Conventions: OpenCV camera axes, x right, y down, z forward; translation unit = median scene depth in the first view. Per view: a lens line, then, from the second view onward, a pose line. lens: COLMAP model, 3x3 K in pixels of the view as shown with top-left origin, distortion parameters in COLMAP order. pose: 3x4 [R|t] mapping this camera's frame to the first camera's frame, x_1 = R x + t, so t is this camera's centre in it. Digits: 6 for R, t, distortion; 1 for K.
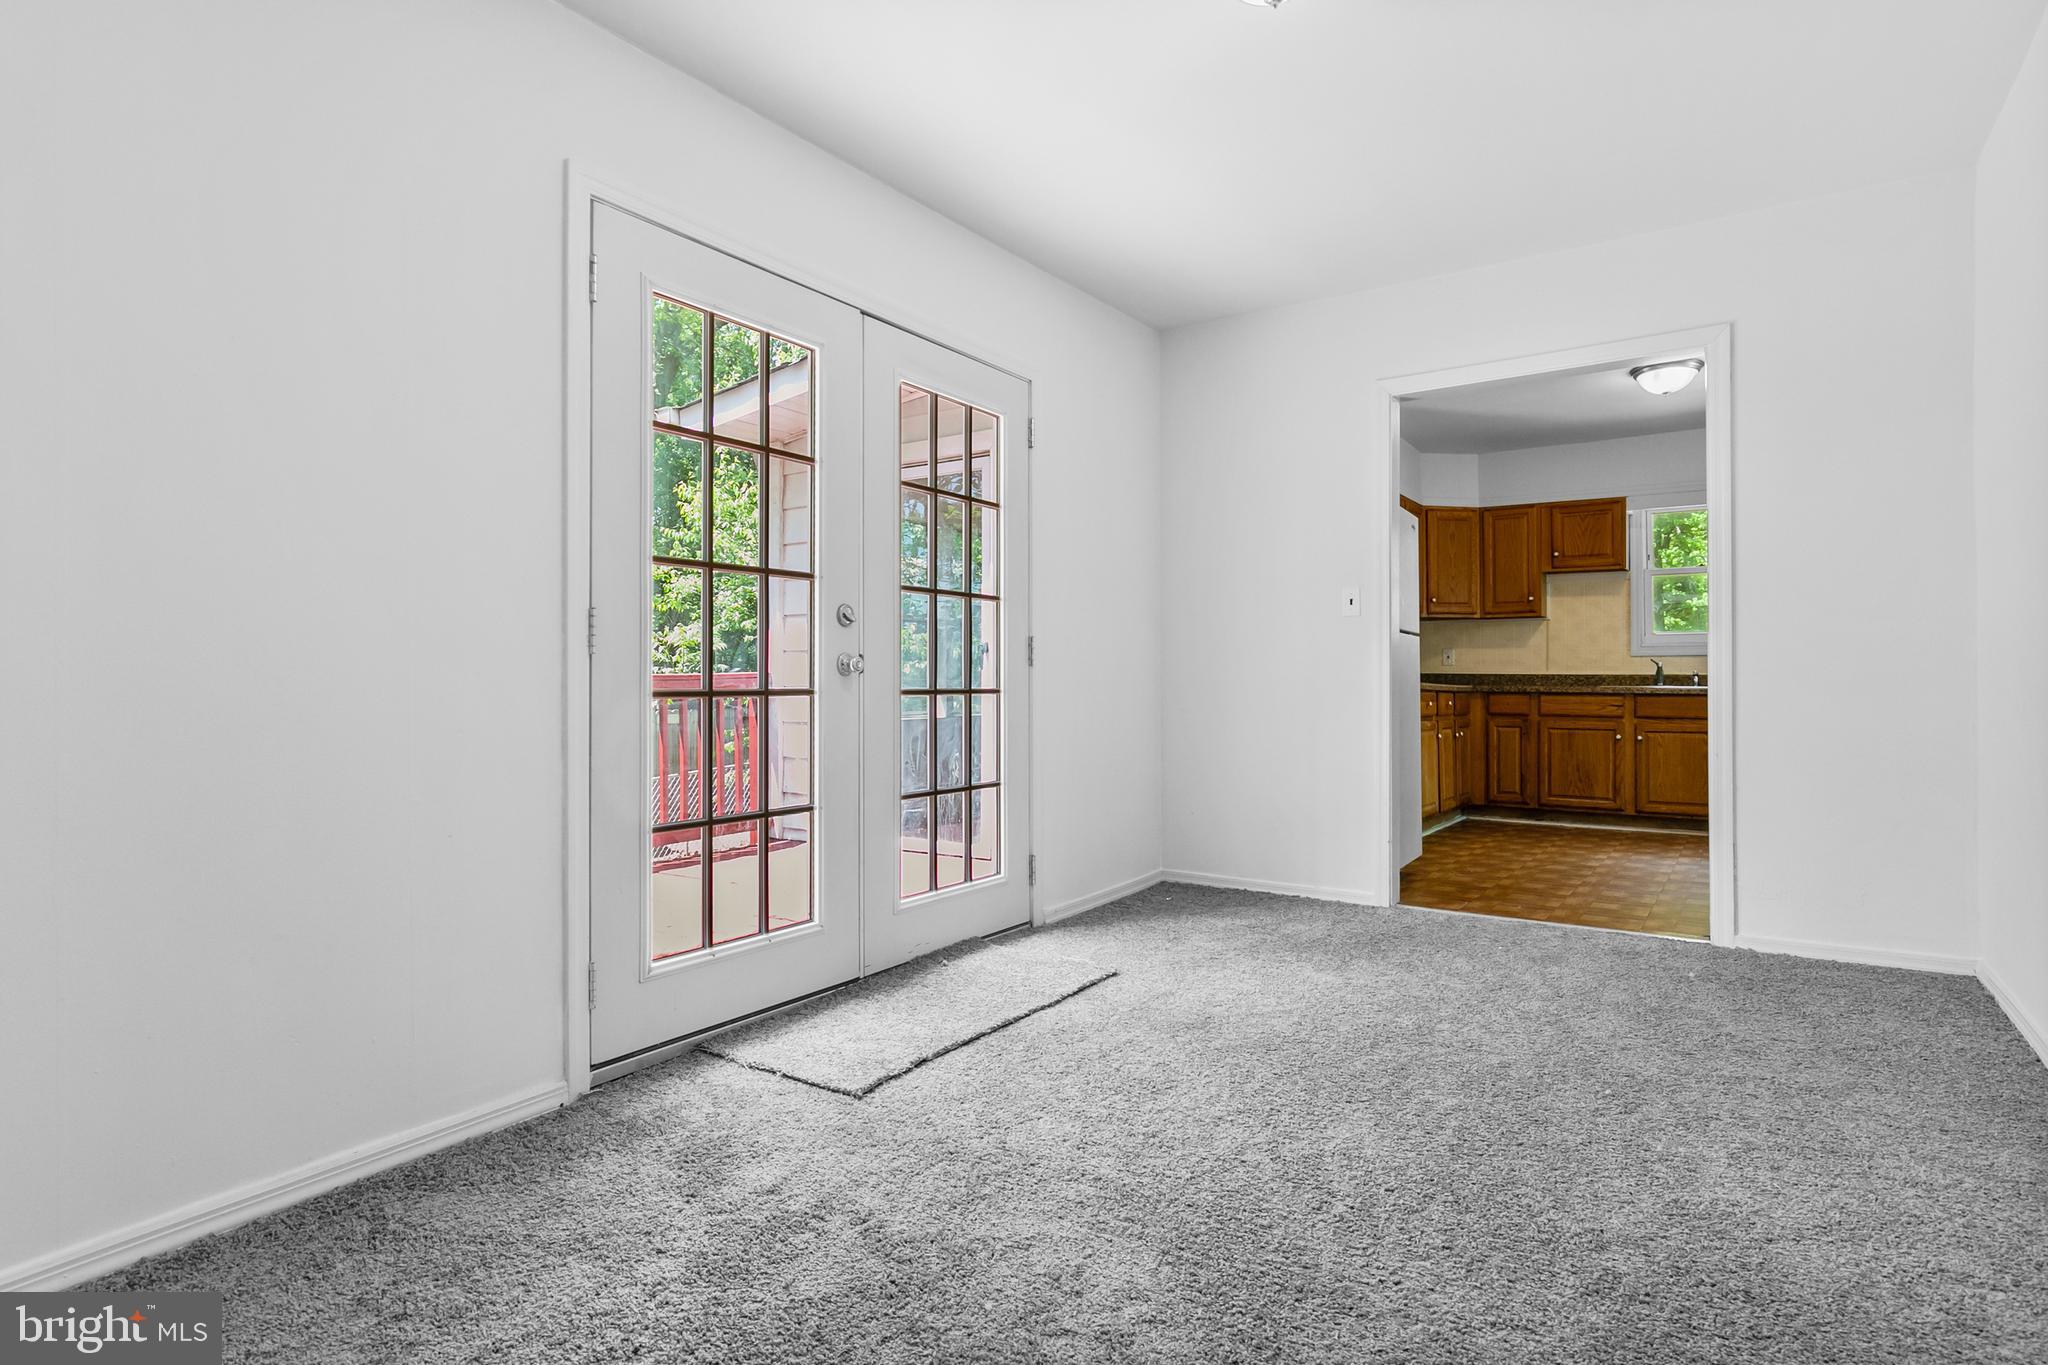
lens RADIAL K [[1073.2, 0, 1021.4], [0, 1073.2, 664.4], [0, 0, 1]] dist [0.001171, 0.000696]
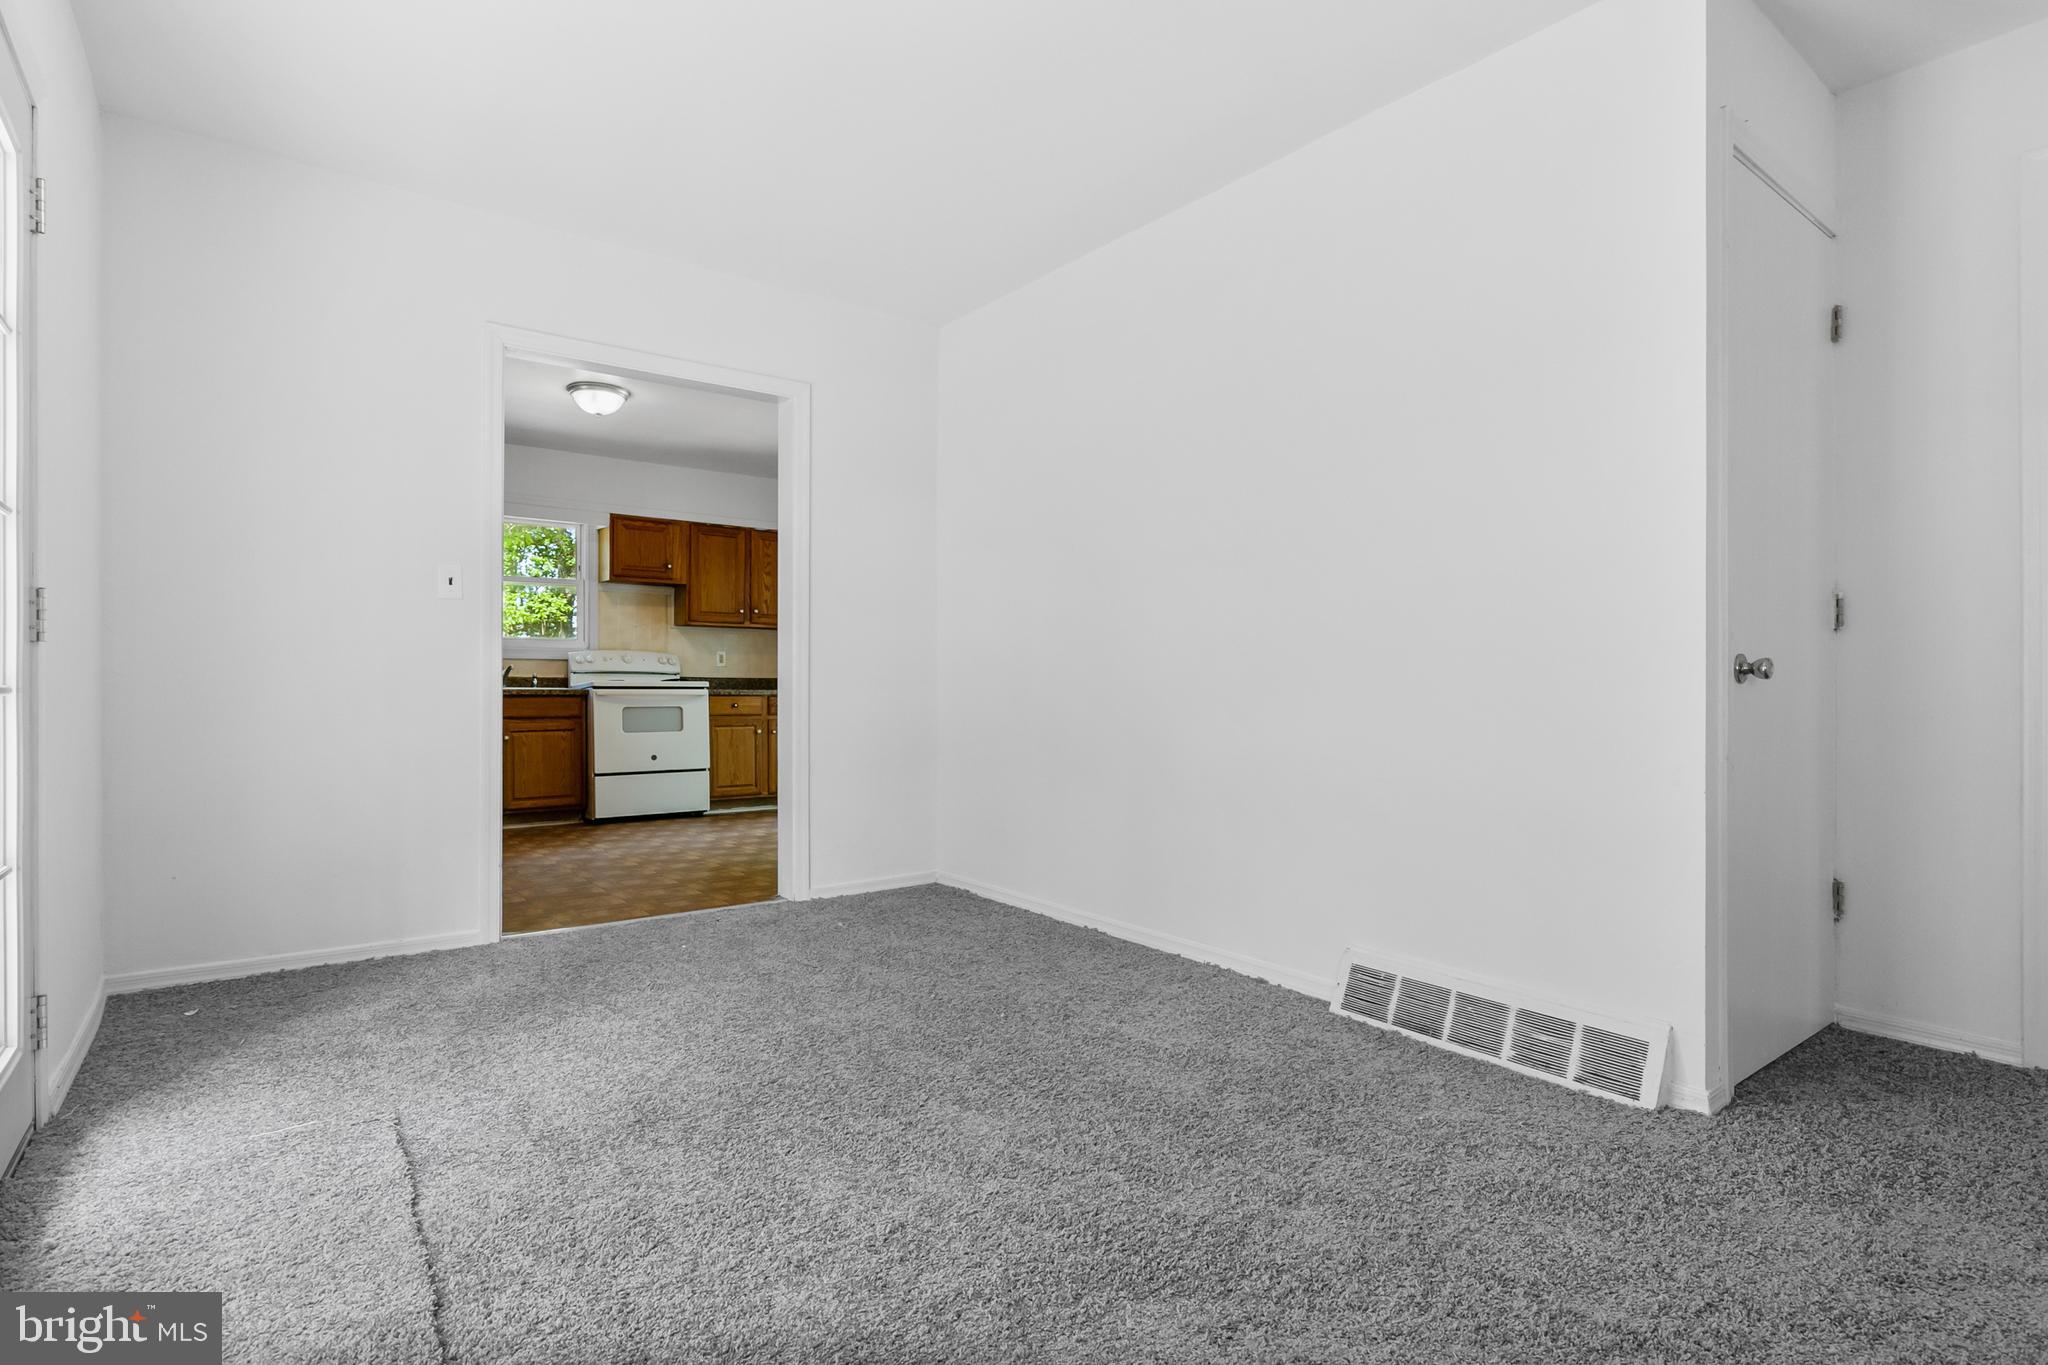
lens RADIAL K [[1015.8, 0, 1031.3], [0, 1015.8, 672.4], [0, 0, 1]] dist [-0.001021, -0.000226]
pose [[0.325435, 0.011569, 0.945494, -0.178707], [-0.009029, 0.999918, -0.009127, 0.009765], [-0.945521, -0.005567, 0.325512, 0.211299]]
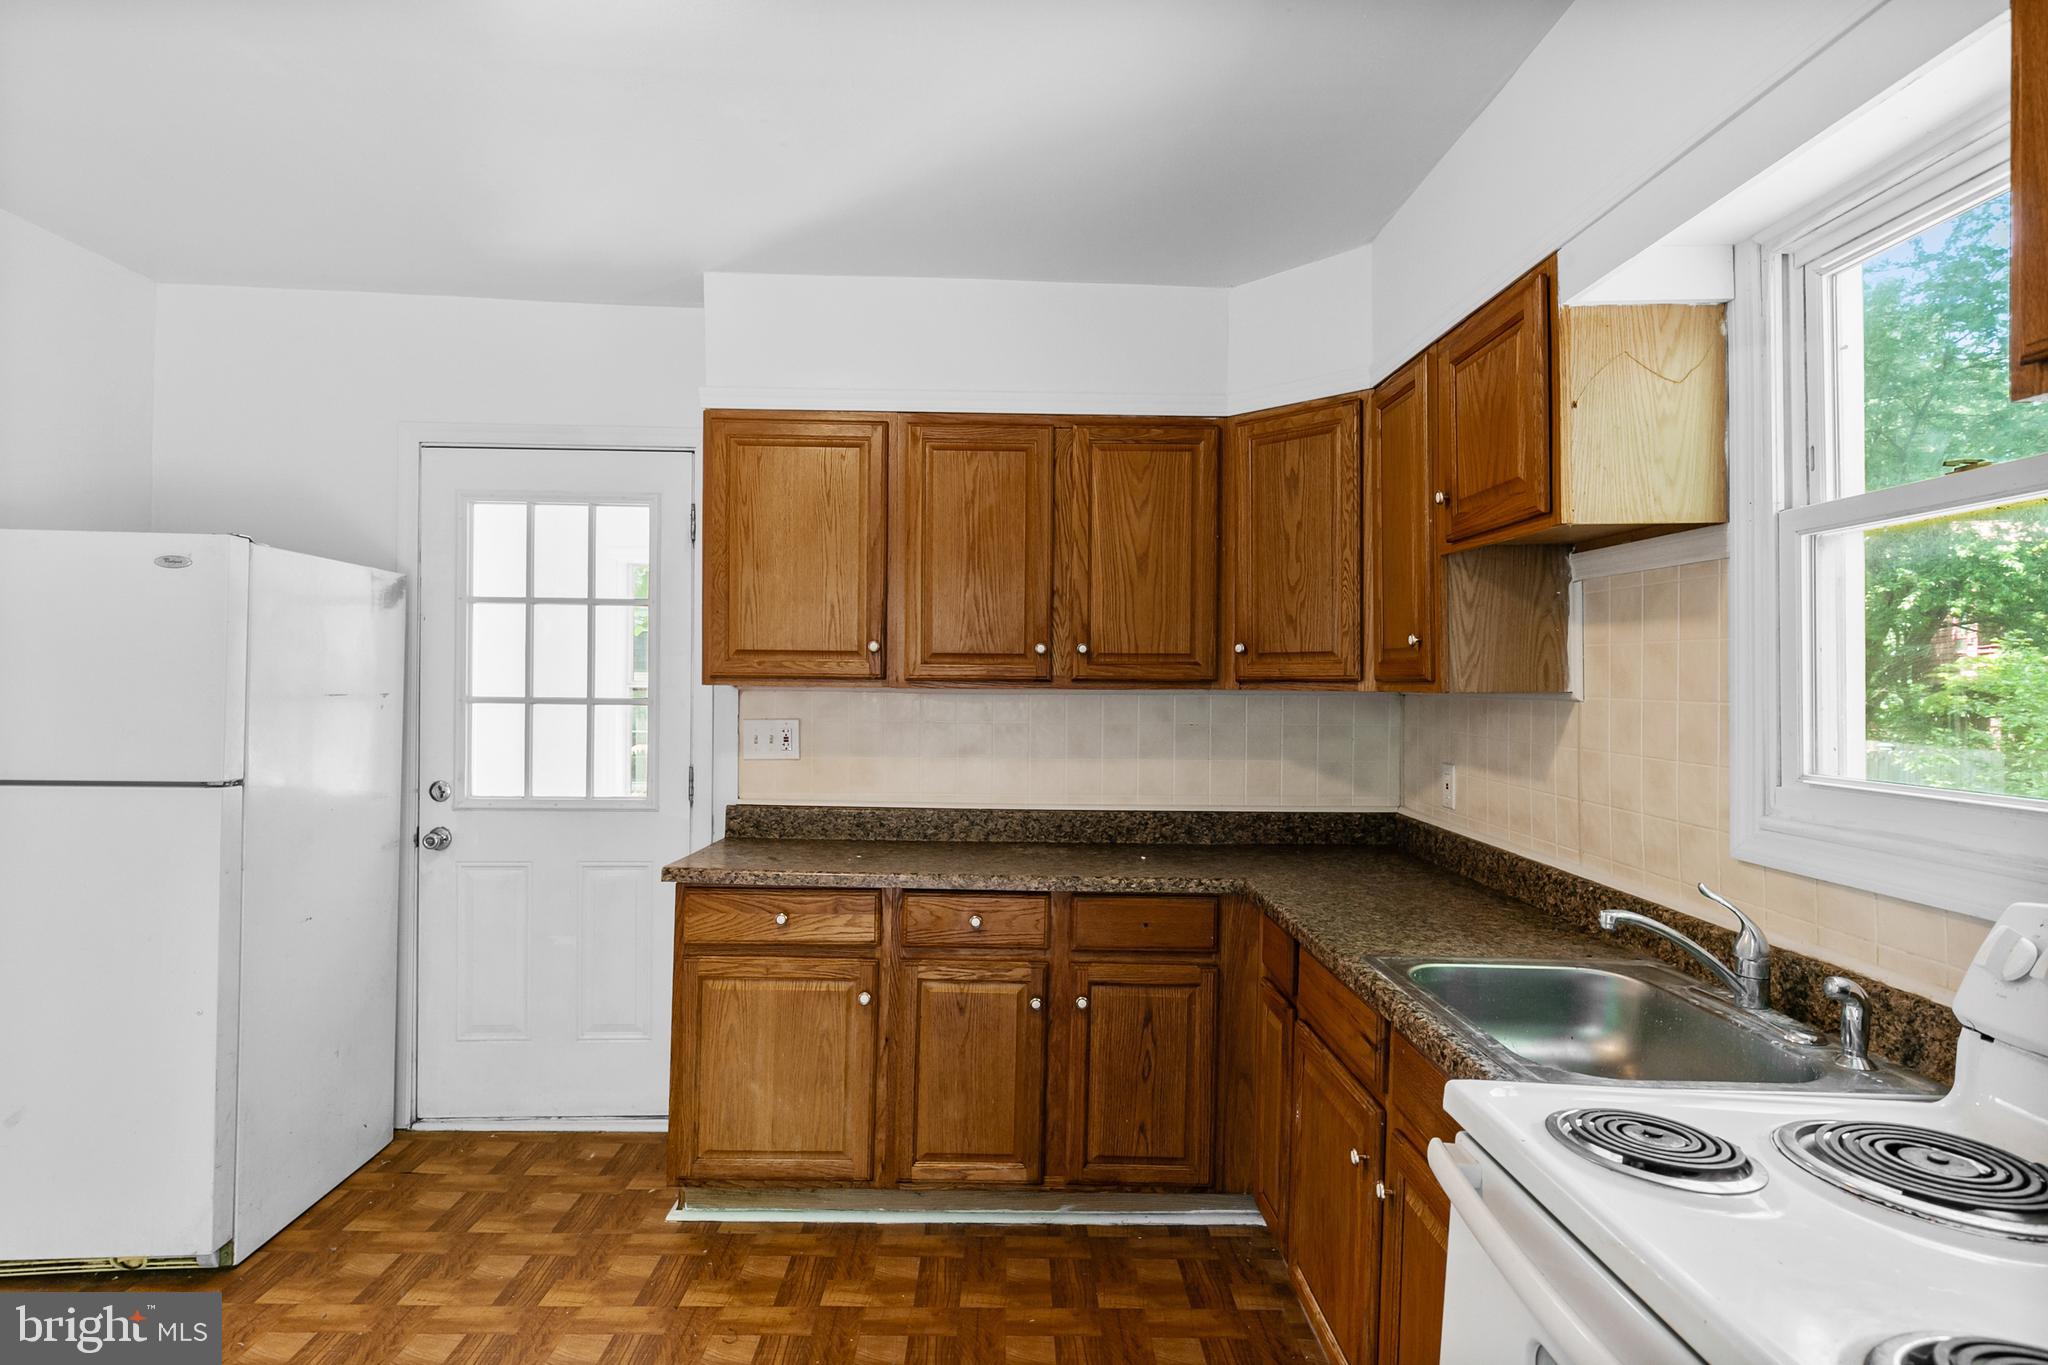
lens RADIAL K [[1073.2, 0, 1013.7], [0, 1073.2, 678.4], [0, 0, 1]] dist [0.001171, 0.000696]
pose [[0.572384, 0.001209, -0.819985, 0.741611], [0.005080, 0.999974, 0.005020, -0.057172], [0.819970, -0.007039, 0.572363, 0.784270]]
